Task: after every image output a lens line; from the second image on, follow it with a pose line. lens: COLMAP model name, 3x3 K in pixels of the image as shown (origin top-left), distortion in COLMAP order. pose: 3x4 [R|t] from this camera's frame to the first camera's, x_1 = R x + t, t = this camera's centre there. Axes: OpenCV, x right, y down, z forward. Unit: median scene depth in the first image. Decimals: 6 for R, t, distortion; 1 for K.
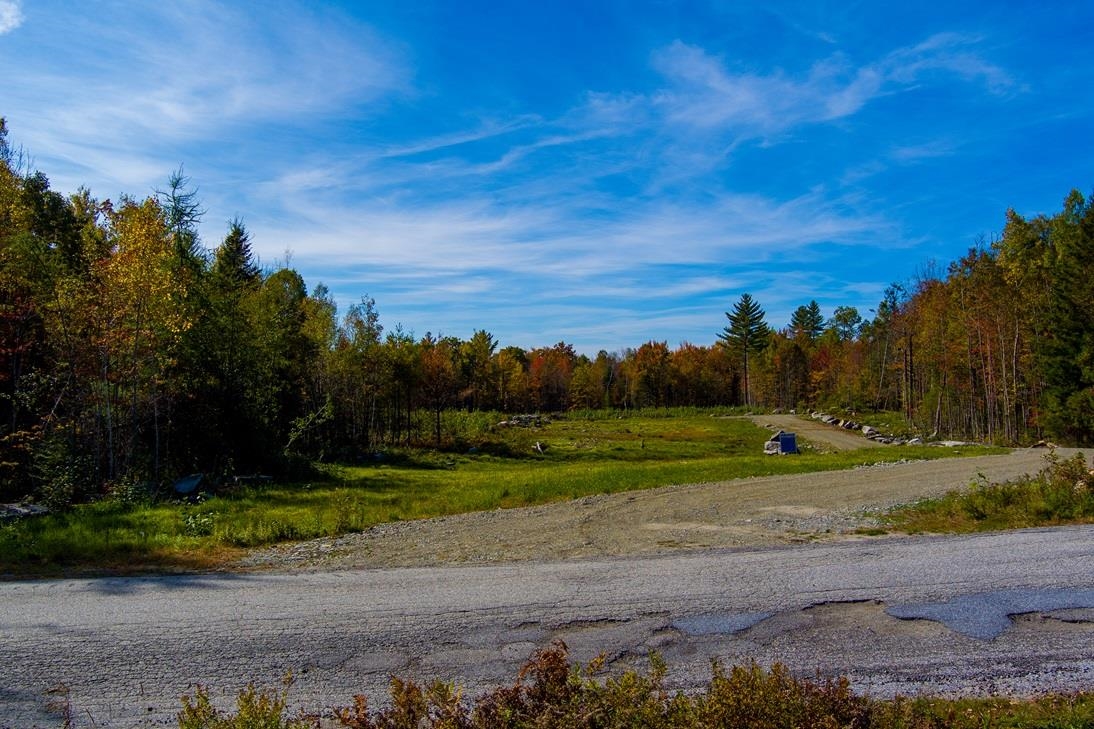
lens RADIAL K [[904.9, 0, 546.9], [0, 904.9, 365.1], [0, 0, 1]] dist [-0.039400, -0.002180]
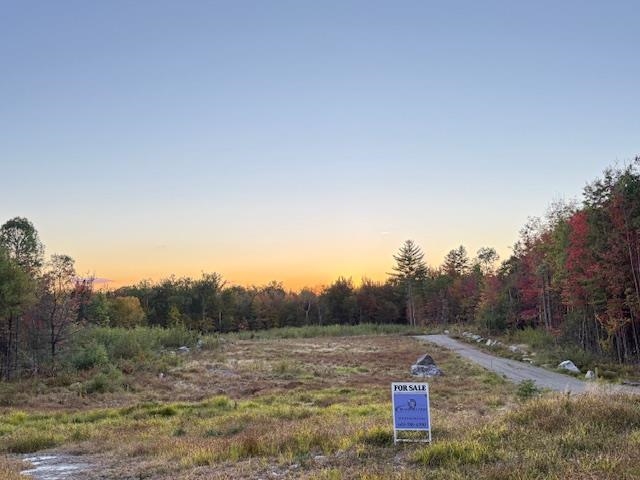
lens RADIAL K [[622.6, 0, 322.4], [0, 622.6, 236.9], [0, 0, 1]] dist [0.035529, 0.000000]
pose [[0.997793, -0.006557, 0.066074, 0.033947], [0.013309, 0.994667, -0.102277, 0.005105], [-0.065051, 0.102930, 0.992559, 0.108885]]
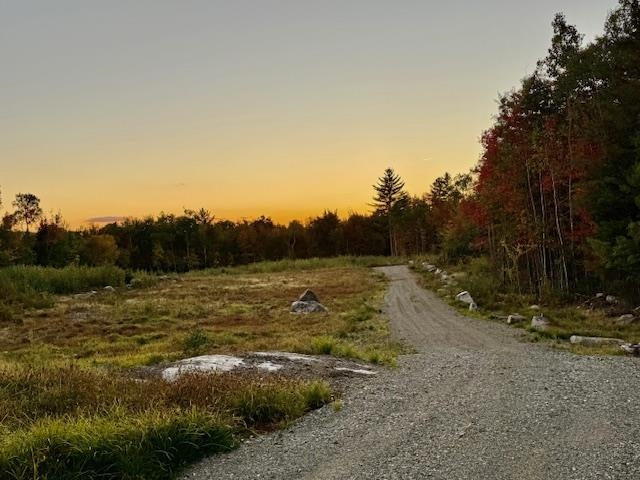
lens RADIAL K [[622.6, 0, 325.4], [0, 622.6, 254.8], [0, 0, 1]] dist [0.035529, 0.000000]
pose [[0.998260, -0.042249, 0.041135, 0.082001], [0.040894, 0.998611, 0.033228, 0.006285], [-0.042481, -0.031488, 0.998601, 0.125853]]
